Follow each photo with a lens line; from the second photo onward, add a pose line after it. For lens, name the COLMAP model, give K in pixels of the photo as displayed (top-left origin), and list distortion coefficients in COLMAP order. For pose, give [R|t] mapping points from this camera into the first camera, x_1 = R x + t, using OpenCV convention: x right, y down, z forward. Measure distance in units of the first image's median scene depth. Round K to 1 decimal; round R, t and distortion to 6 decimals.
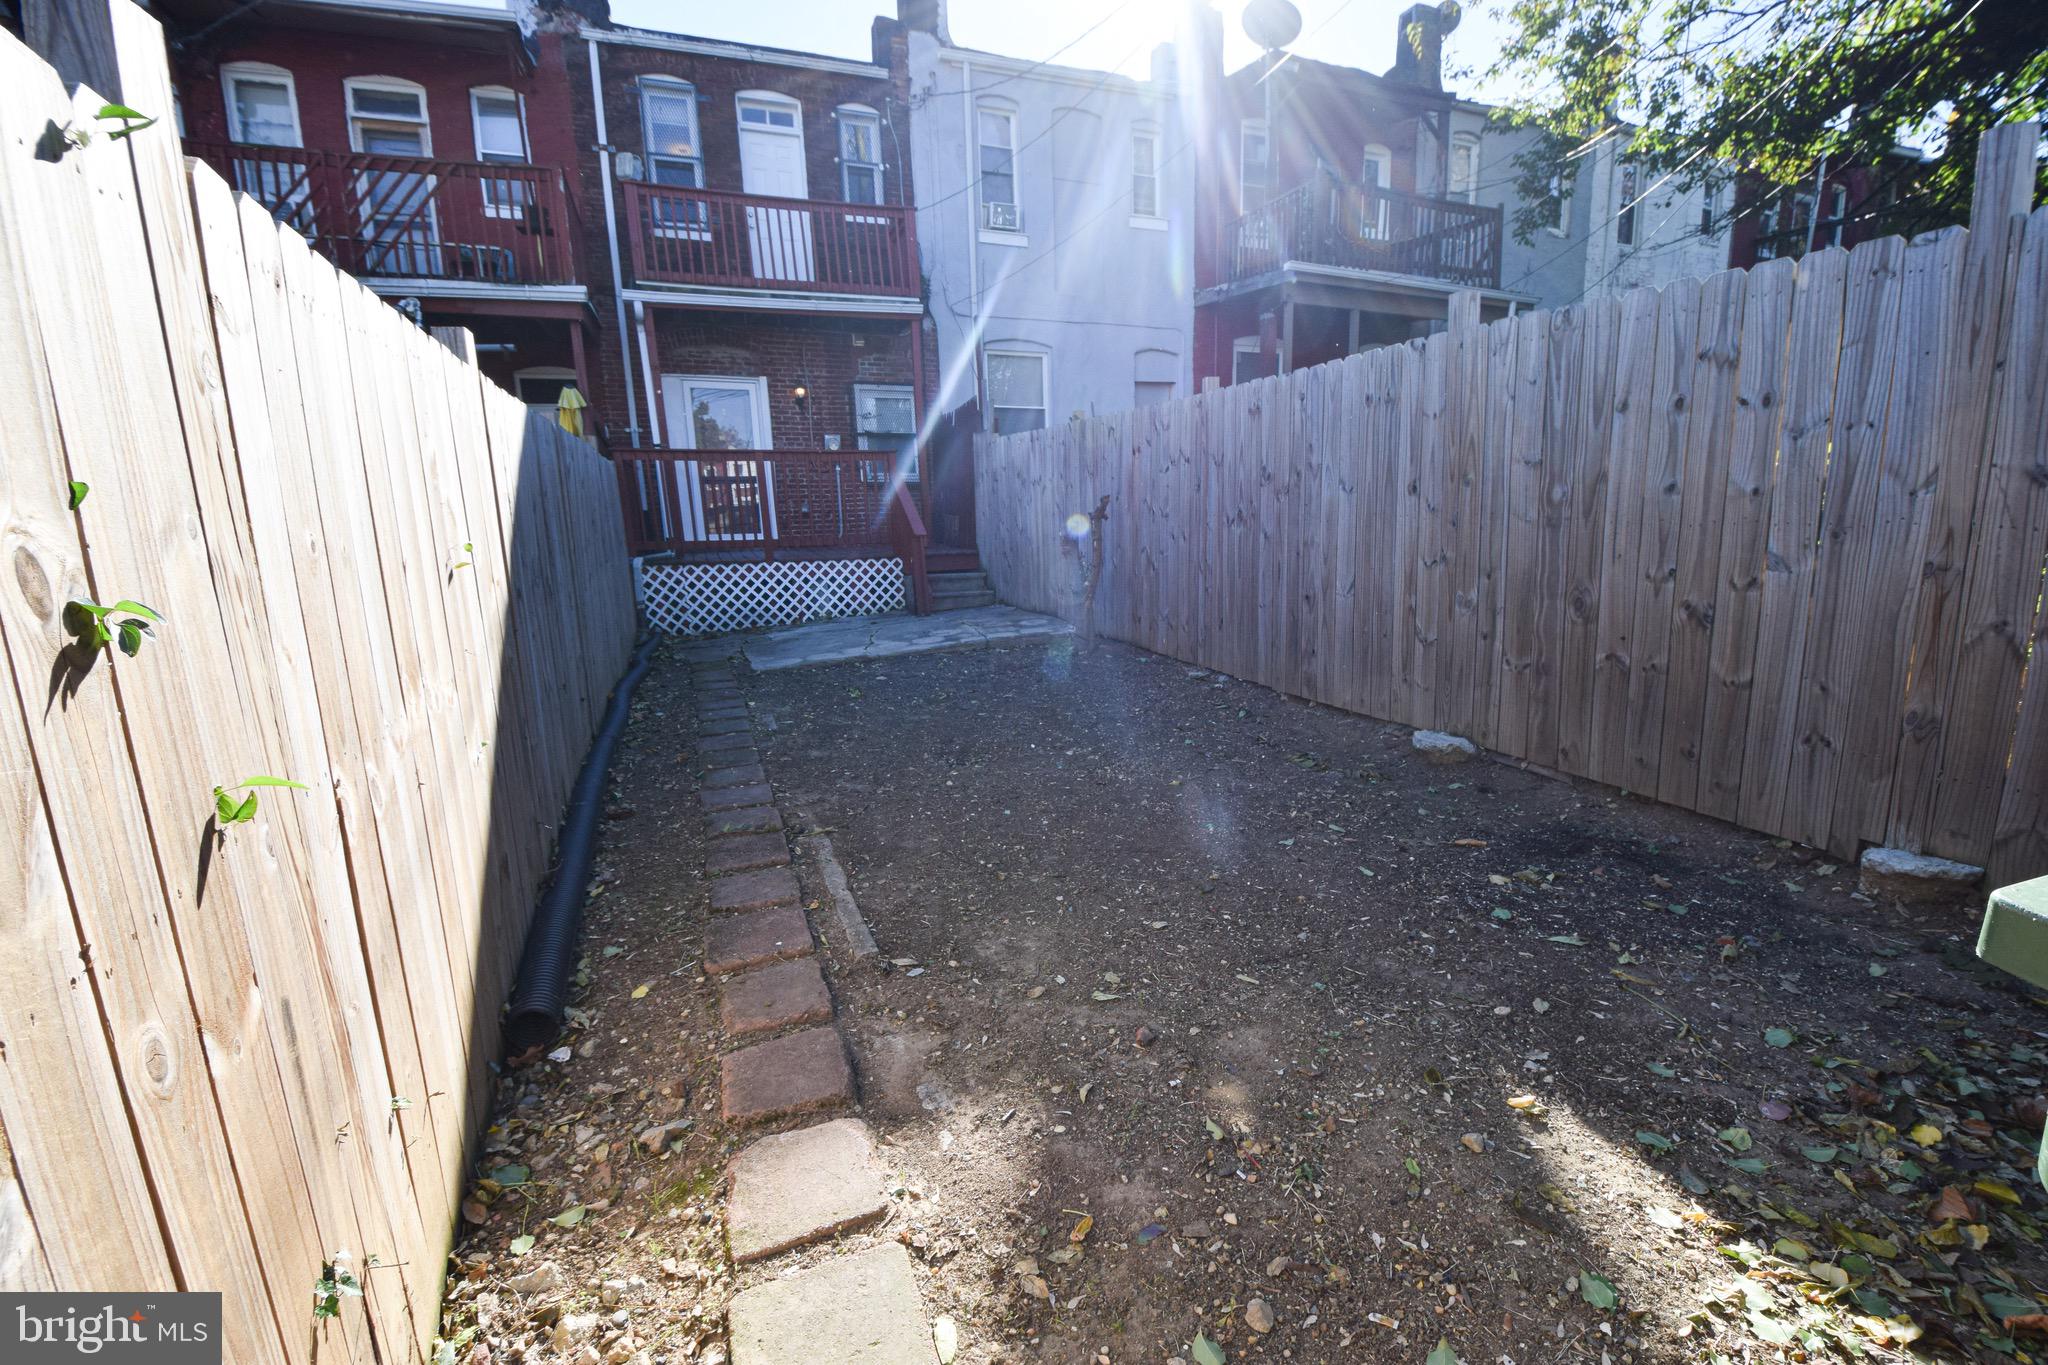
lens RADIAL K [[897.3, 0, 1047.8], [0, 897.3, 726.1], [0, 0, 1]] dist [0.016241, -0.026910]
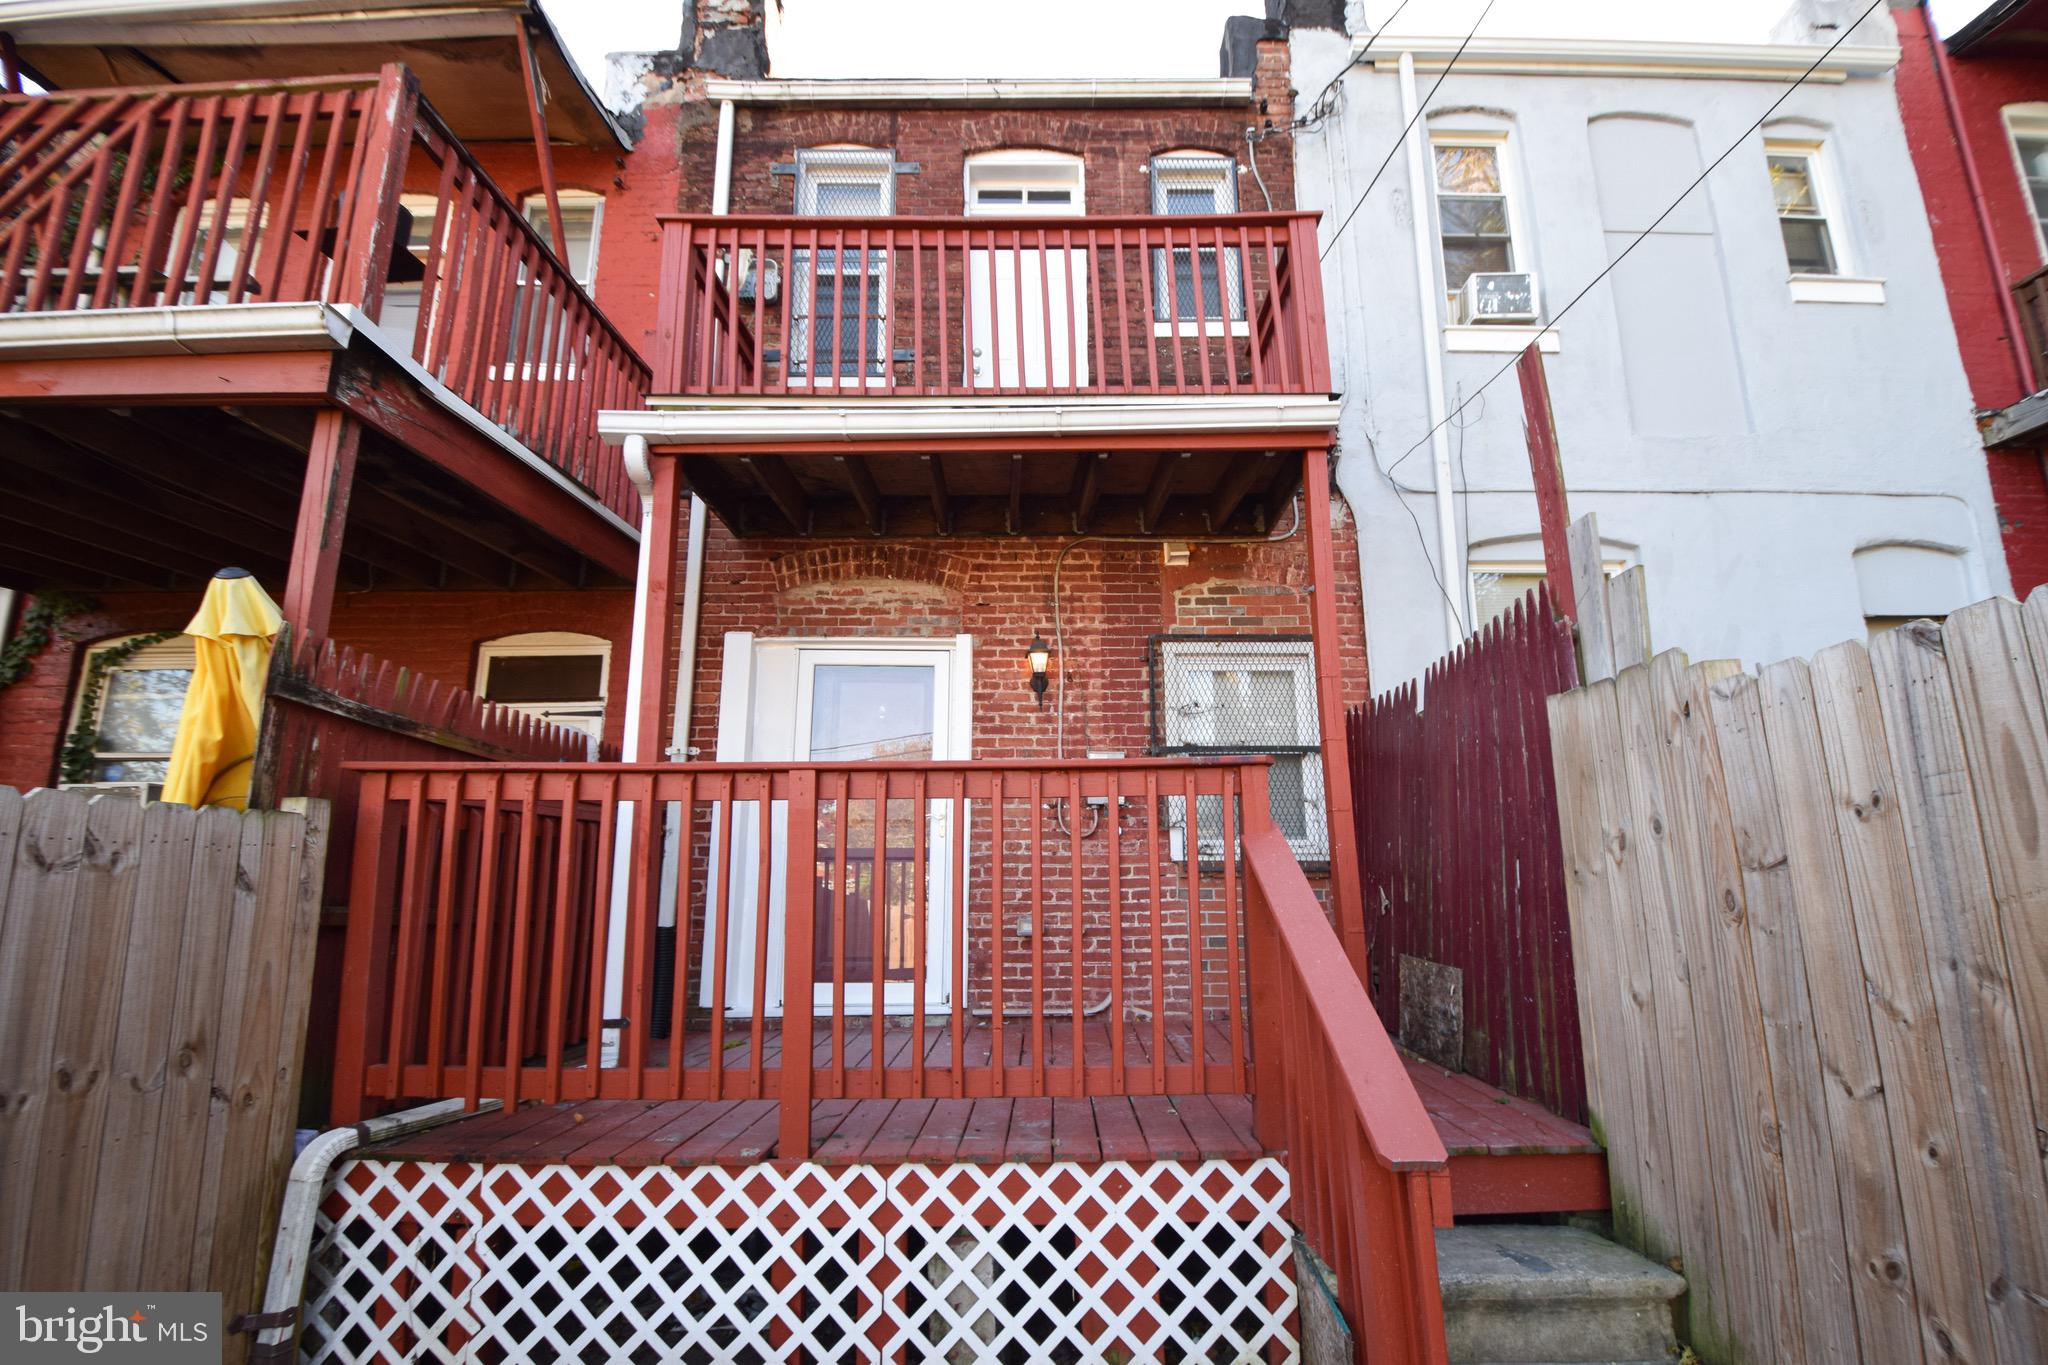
lens RADIAL K [[897.3, 0, 1047.8], [0, 897.3, 726.1], [0, 0, 1]] dist [0.016241, -0.026910]
pose [[0.930492, -0.050462, -0.362819, -0.129459], [-0.096384, 0.921838, -0.375399, -0.202321], [0.353404, 0.384276, 0.852900, 0.726087]]
